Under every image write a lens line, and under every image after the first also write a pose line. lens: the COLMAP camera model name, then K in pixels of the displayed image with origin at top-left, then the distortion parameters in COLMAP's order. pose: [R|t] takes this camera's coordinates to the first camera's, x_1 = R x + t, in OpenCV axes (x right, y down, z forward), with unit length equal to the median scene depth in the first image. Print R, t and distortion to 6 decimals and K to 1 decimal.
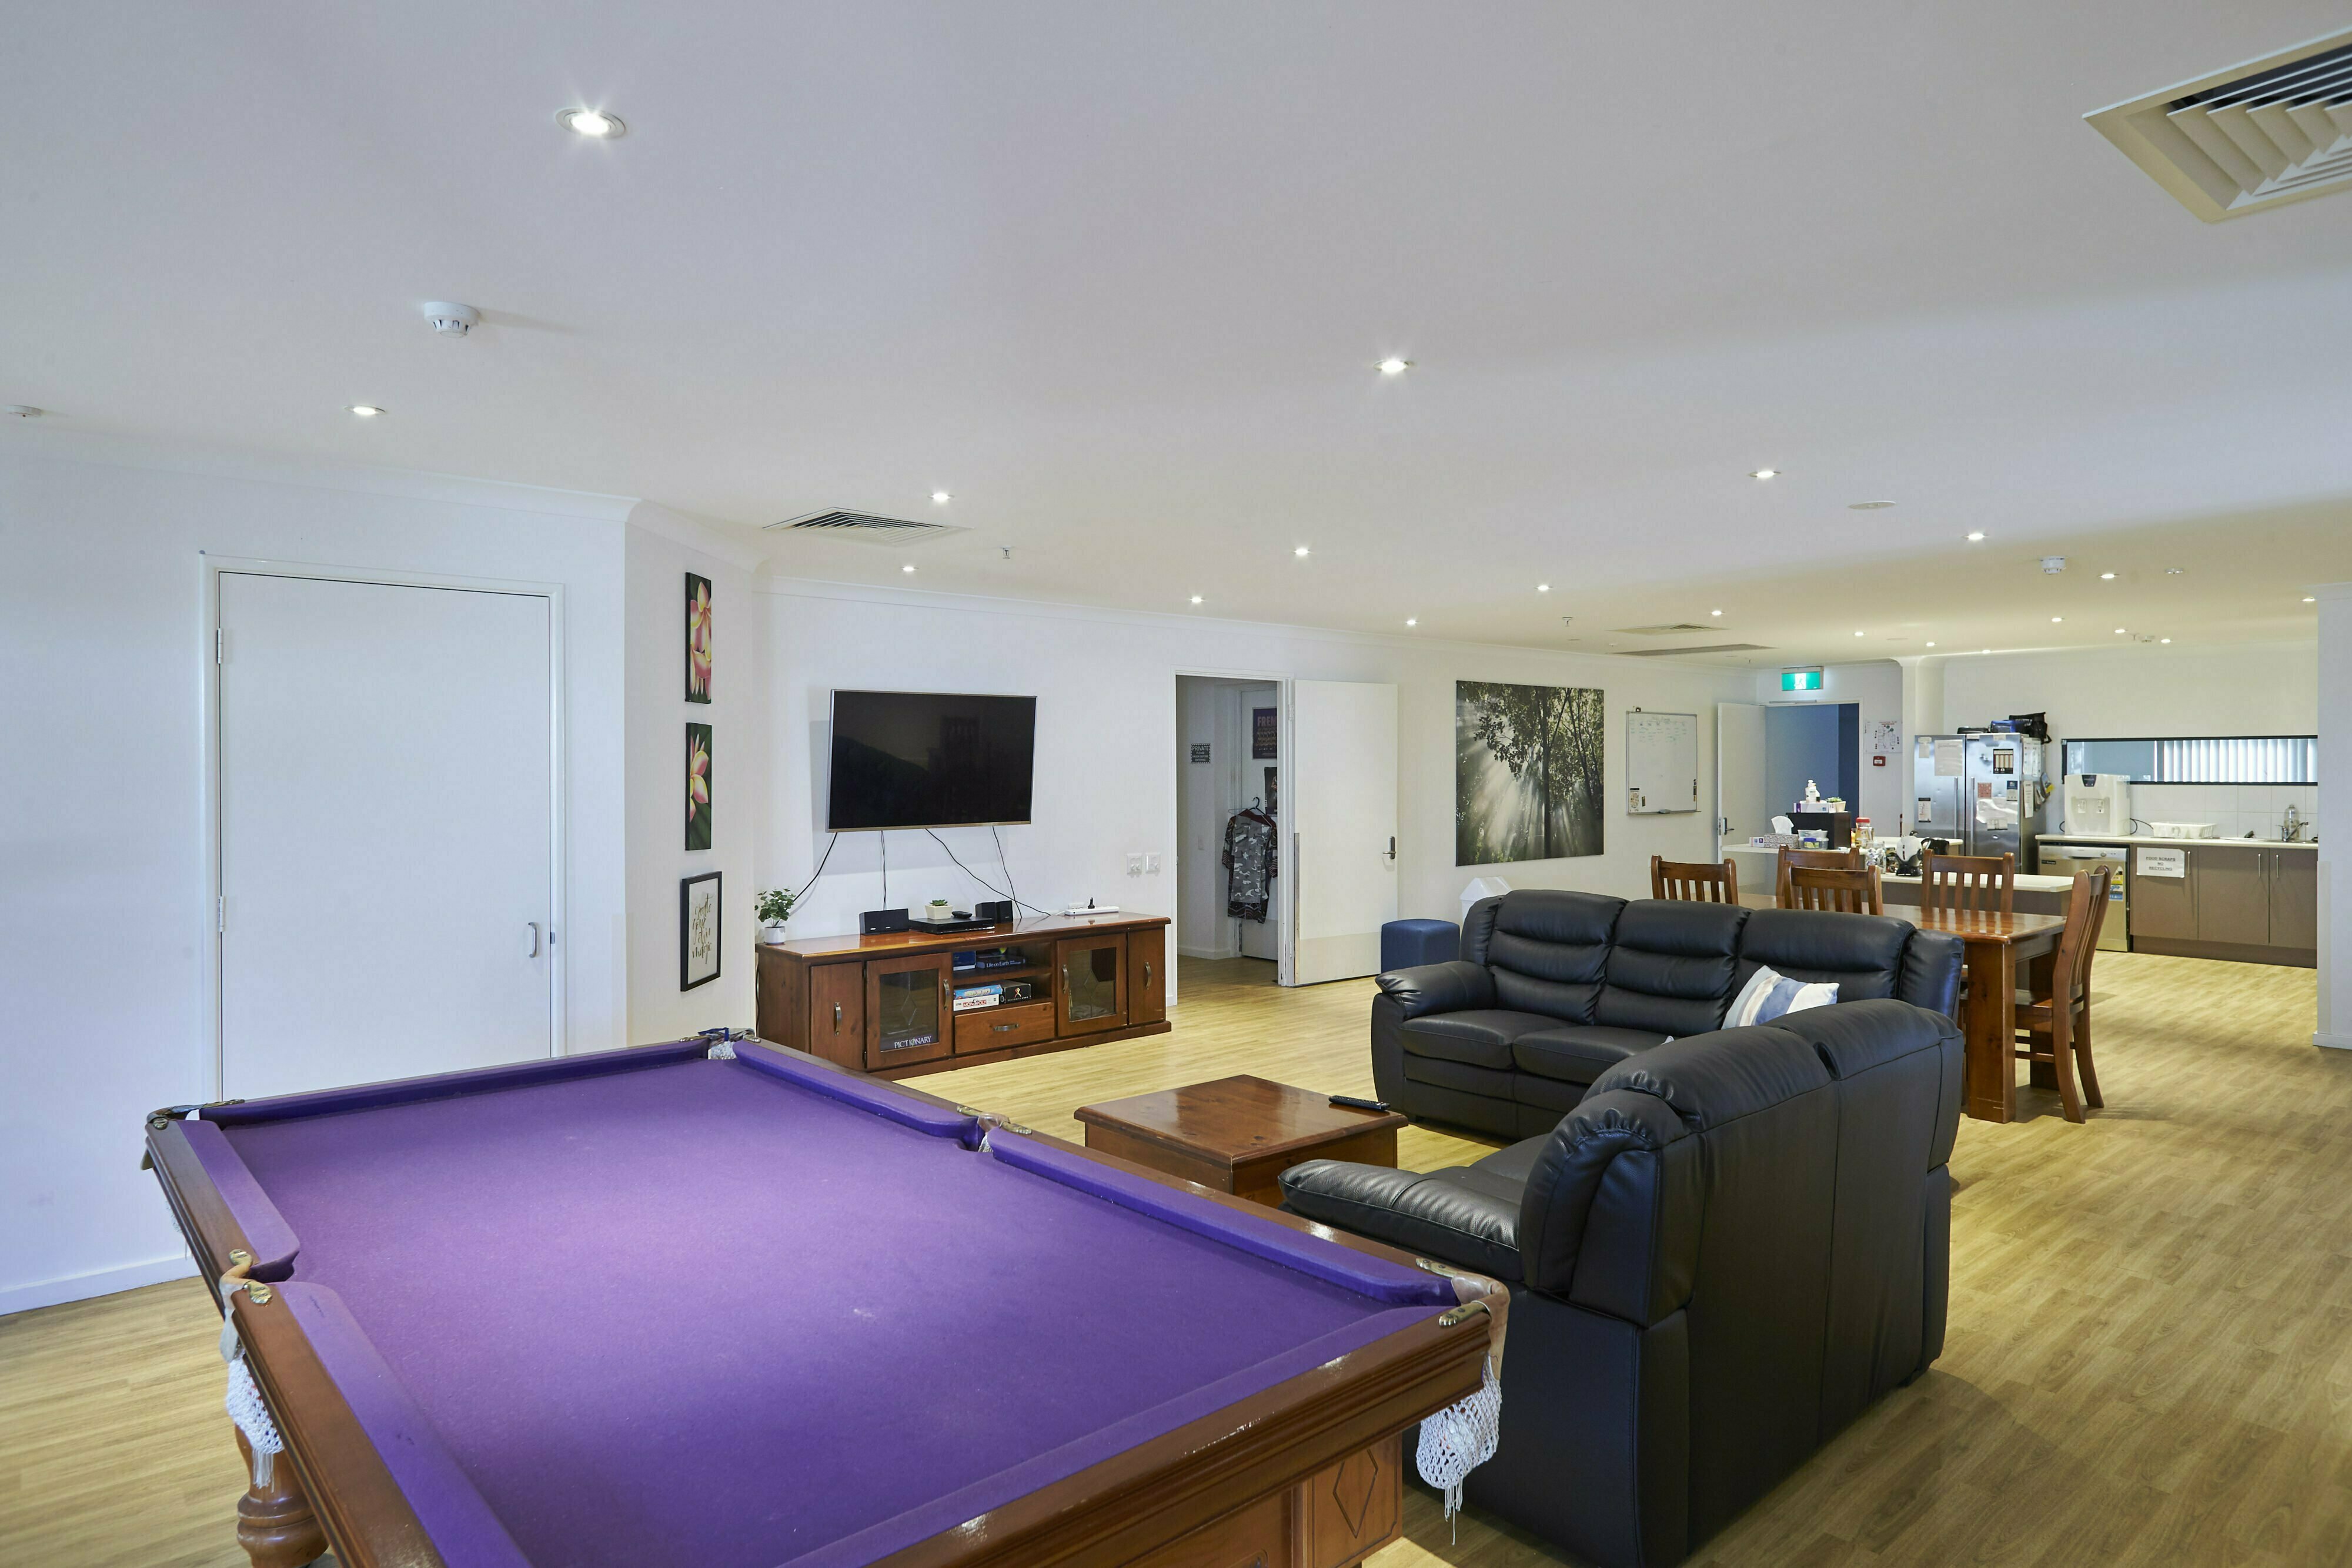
lens RADIAL K [[1353.3, 0, 1171.4], [0, 1353.3, 780.2], [0, 0, 1]] dist [0.003103, 0.001228]
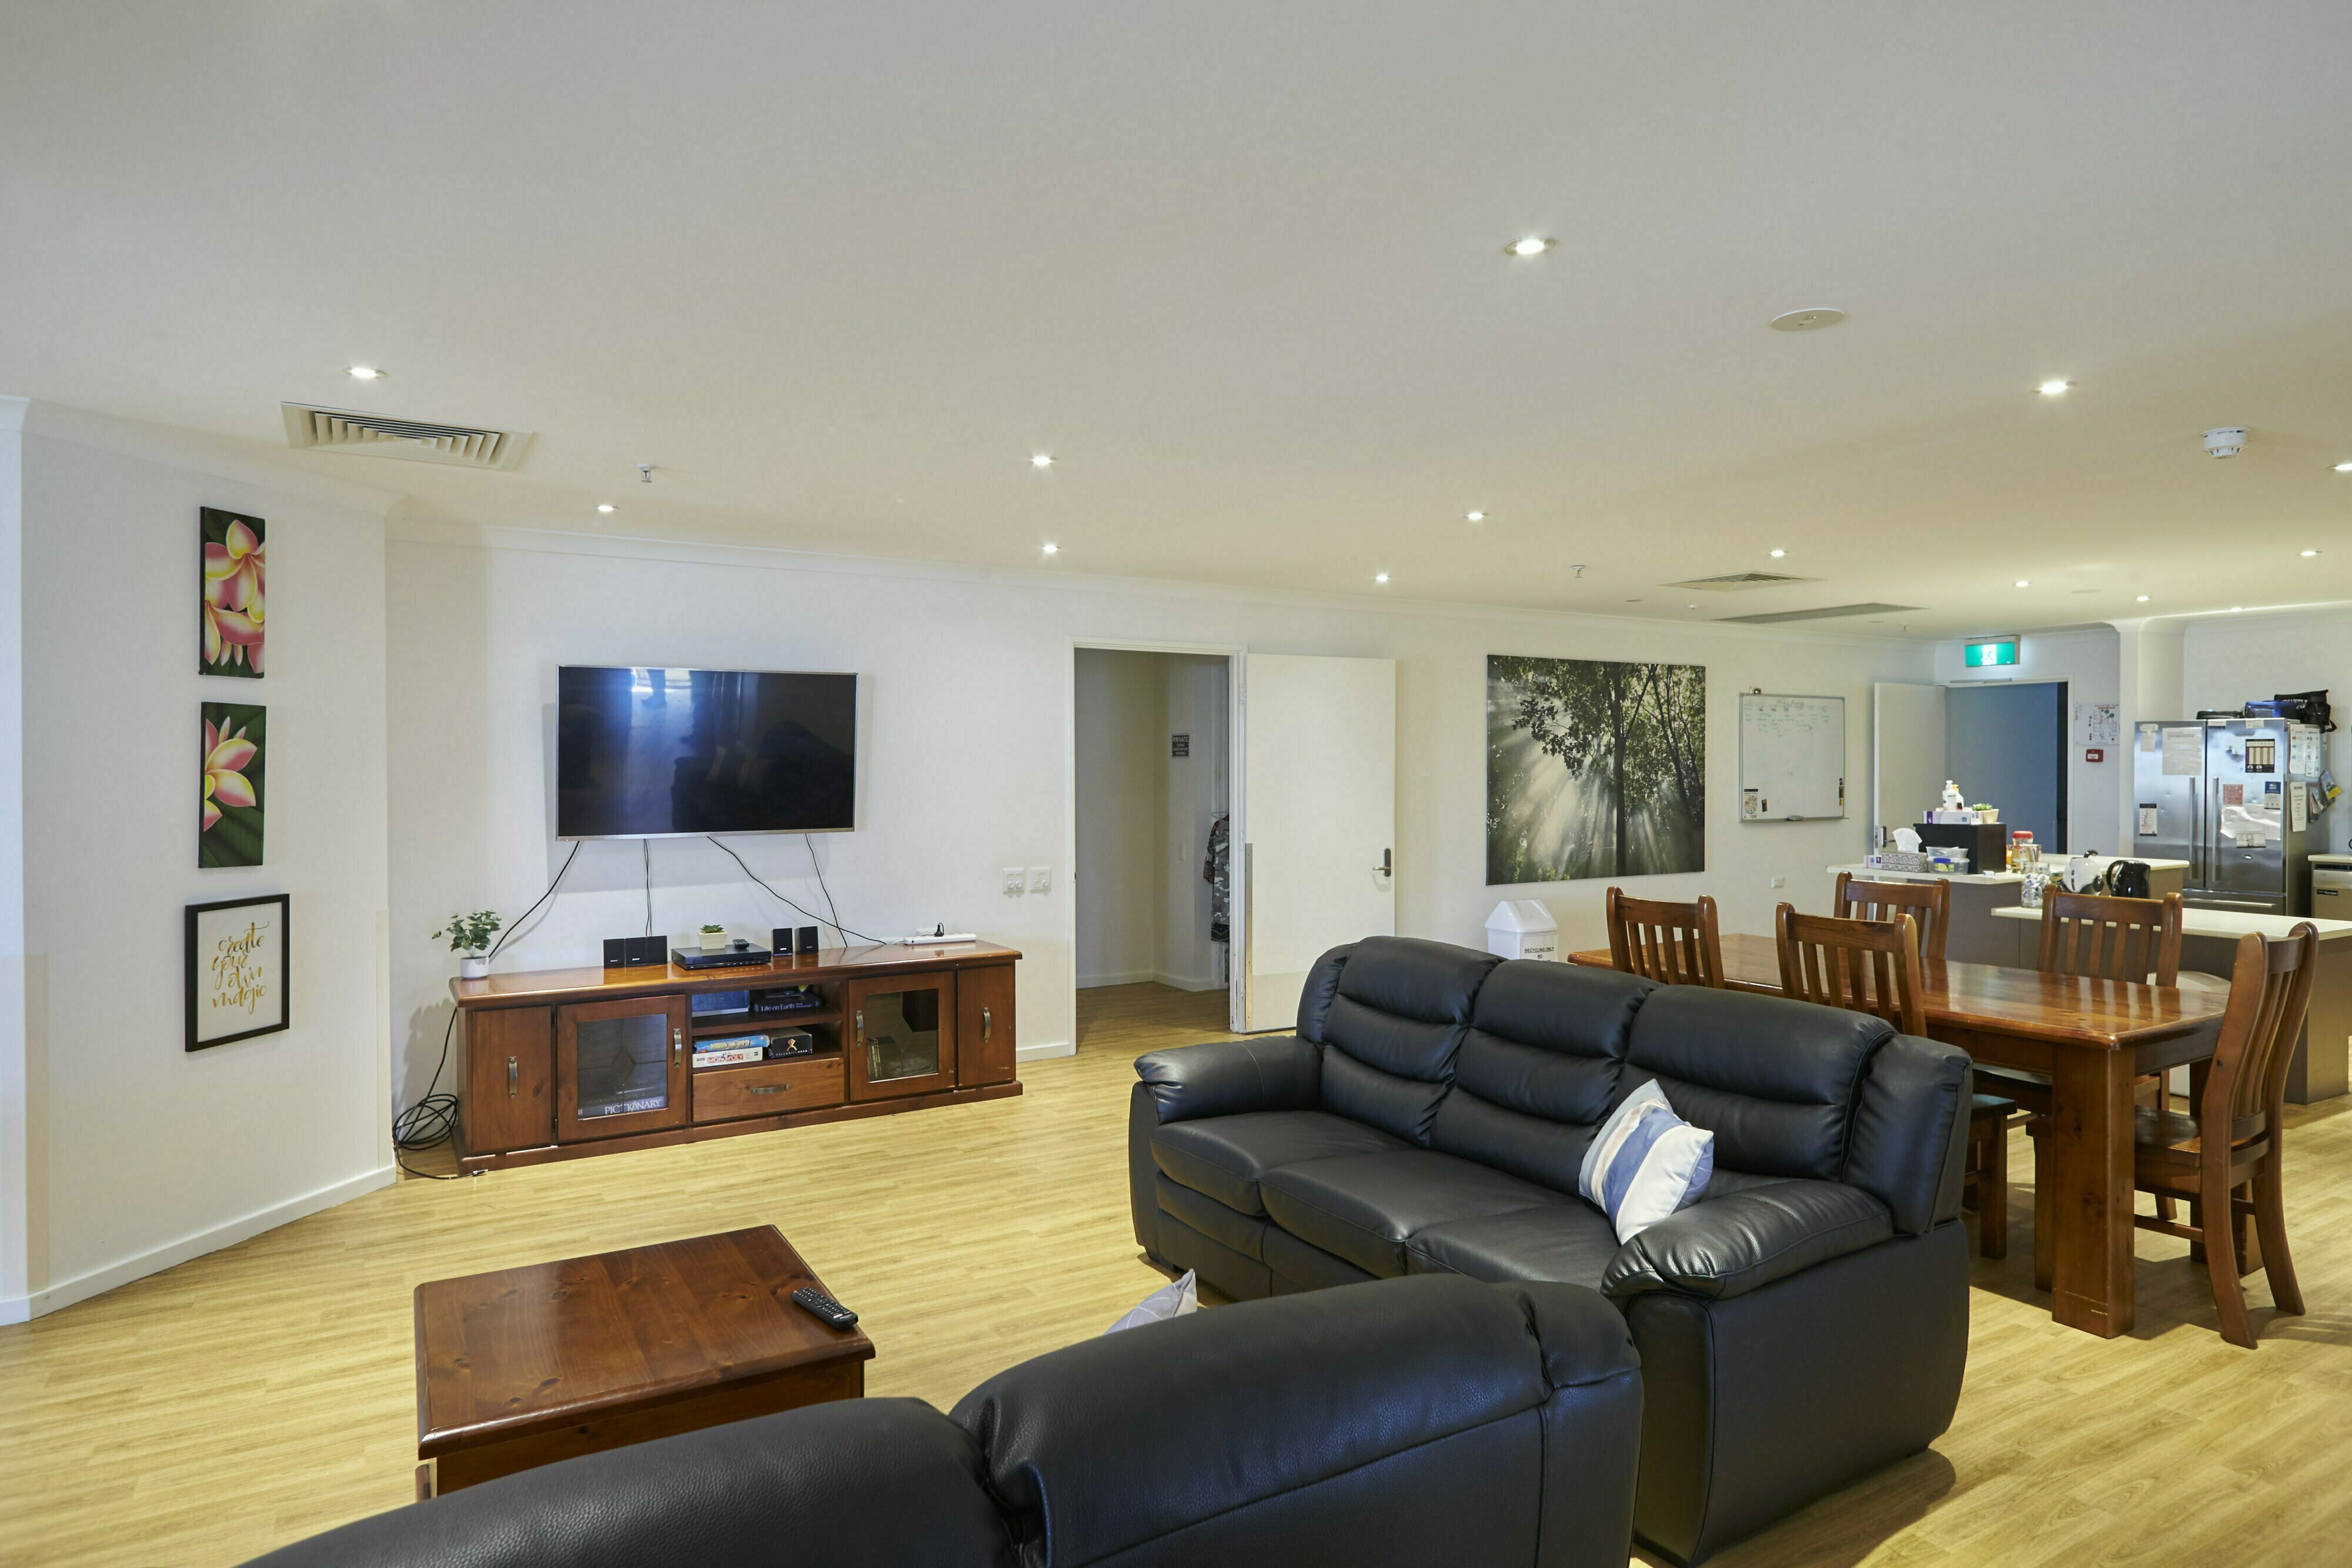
lens RADIAL K [[1353.3, 0, 1170.4], [0, 1353.3, 776.8], [0, 0, 1]] dist [0.003103, 0.001228]
pose [[0.984953, 0.003443, -0.172788, 0.251169], [-0.003315, 0.999994, 0.001029, -0.001999], [0.172790, -0.000441, 0.984959, 0.266102]]
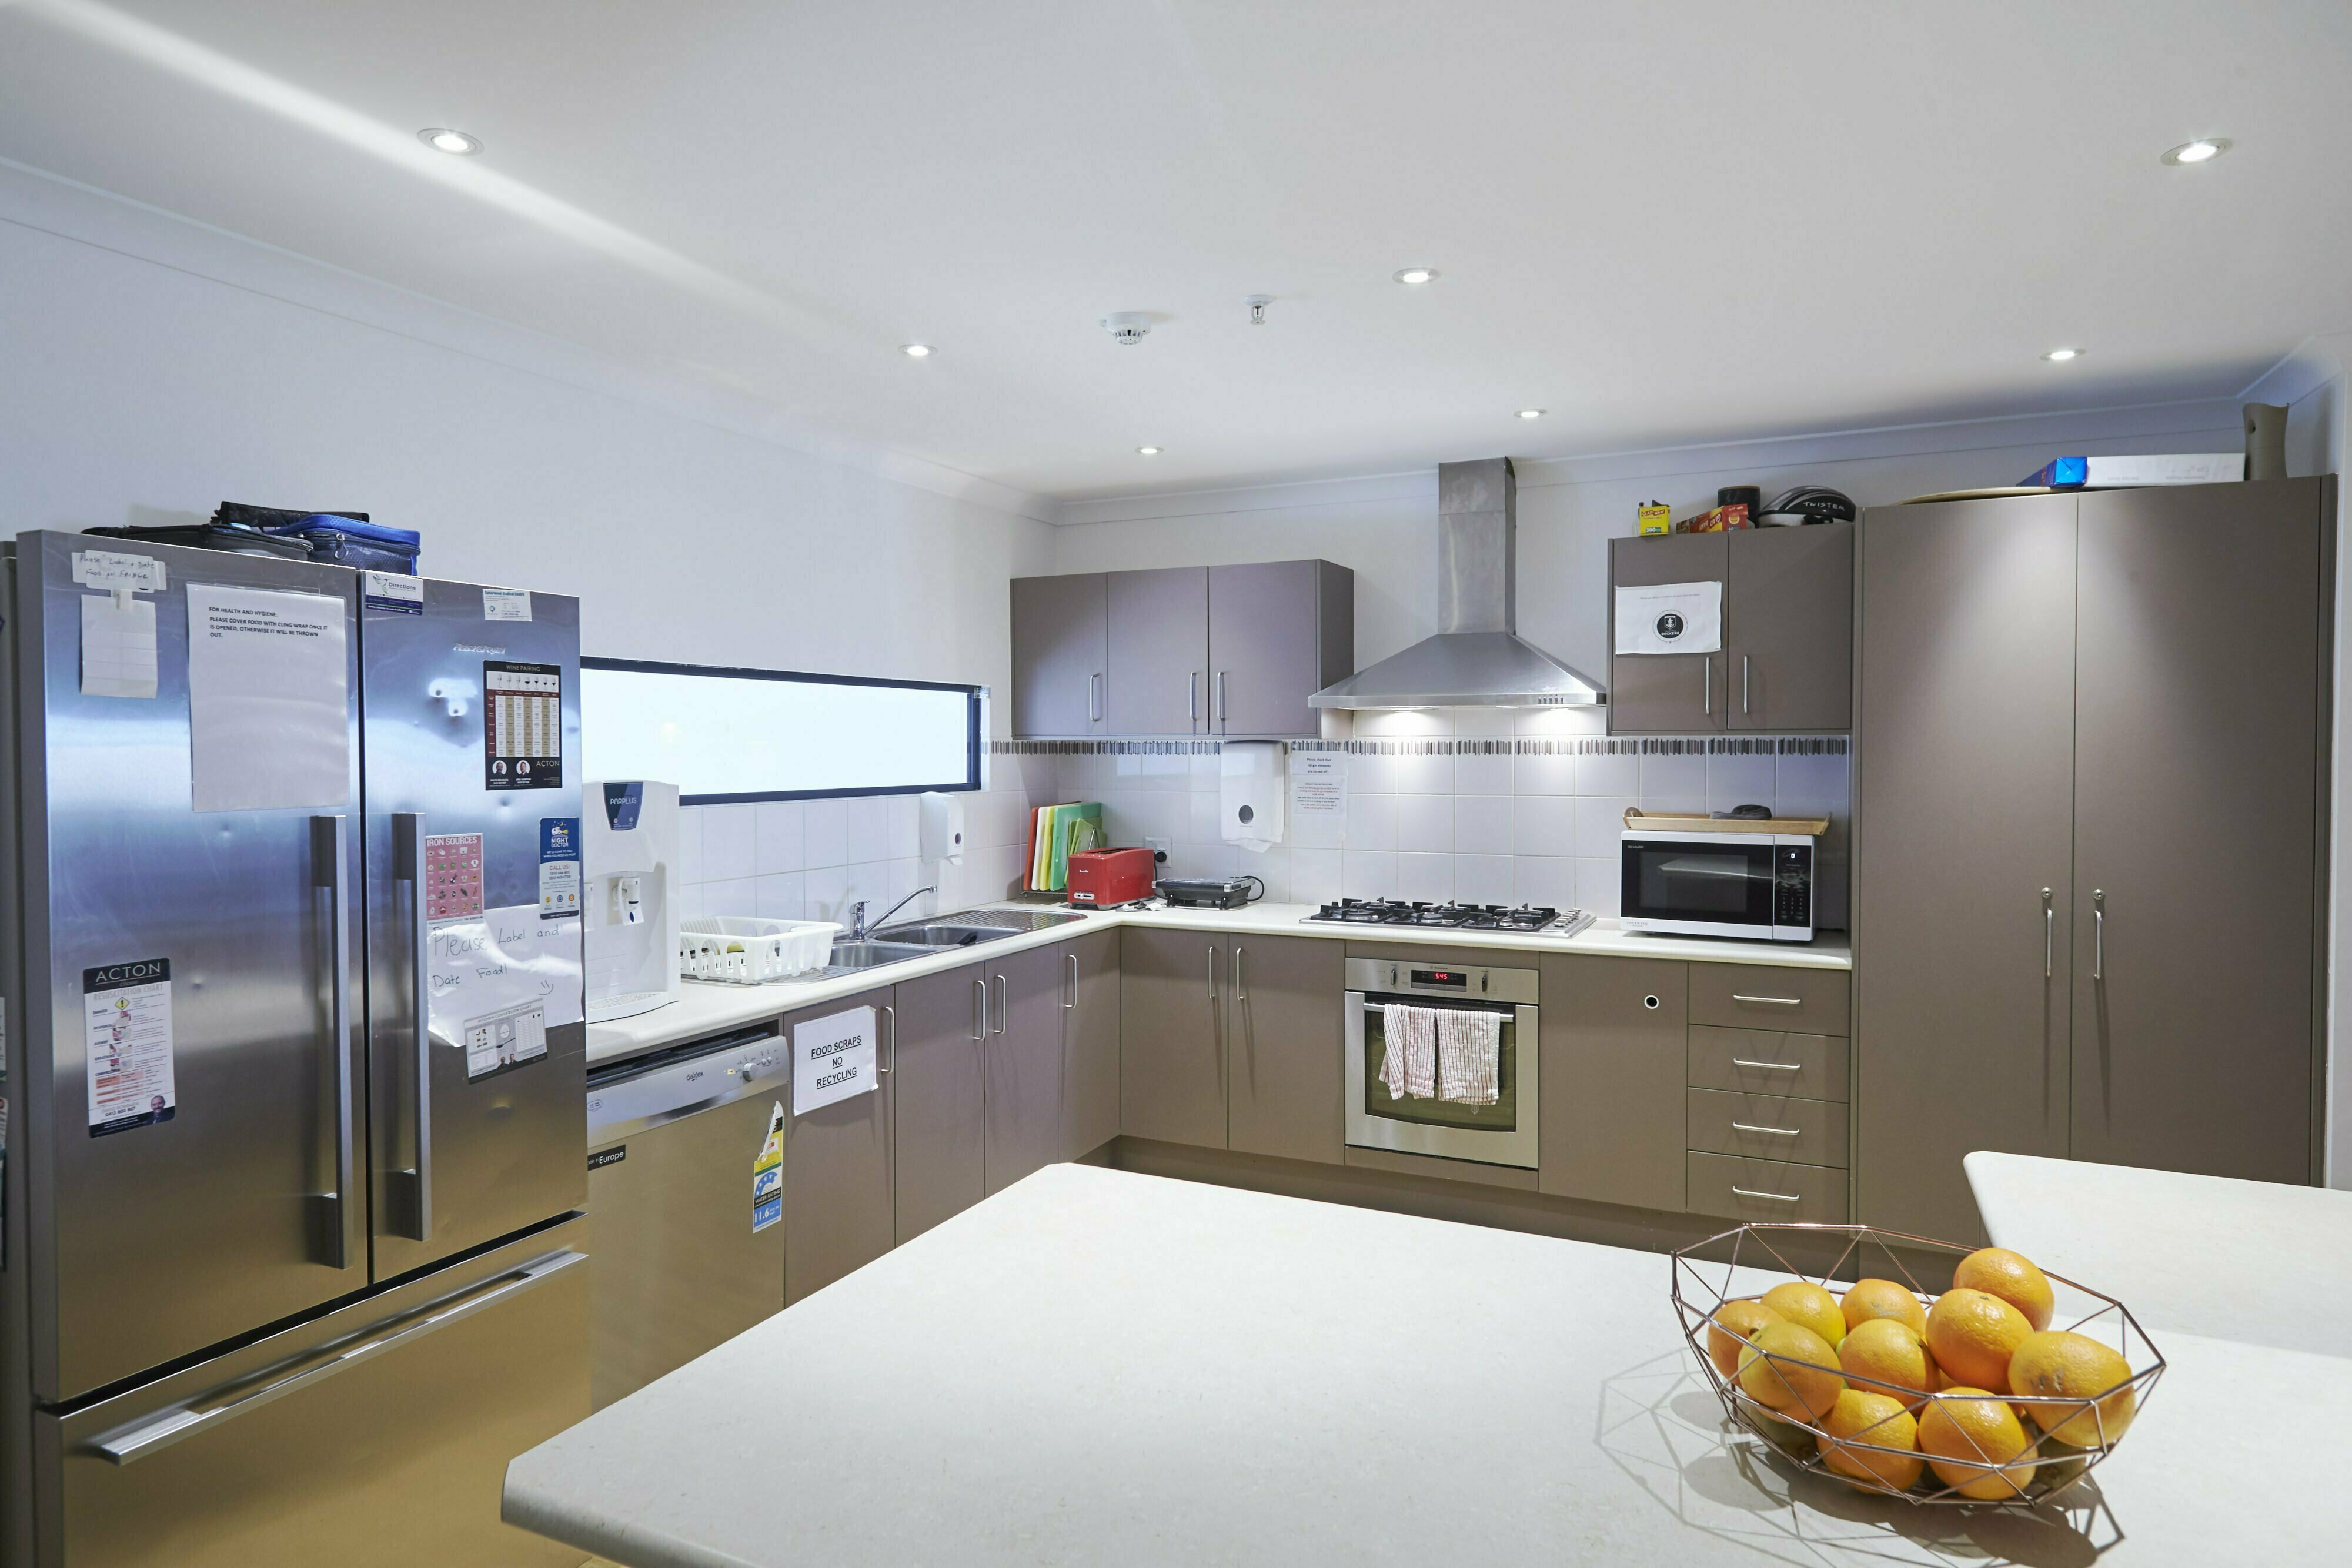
lens RADIAL K [[1353.3, 0, 1177.7], [0, 1353.3, 779.5], [0, 0, 1]] dist [0.003103, 0.001228]
pose [[-0.410048, -0.015901, 0.911925, 0.640810], [0.012357, 0.999659, 0.022987, -0.015257], [-0.911980, 0.020695, -0.409712, 1.635088]]
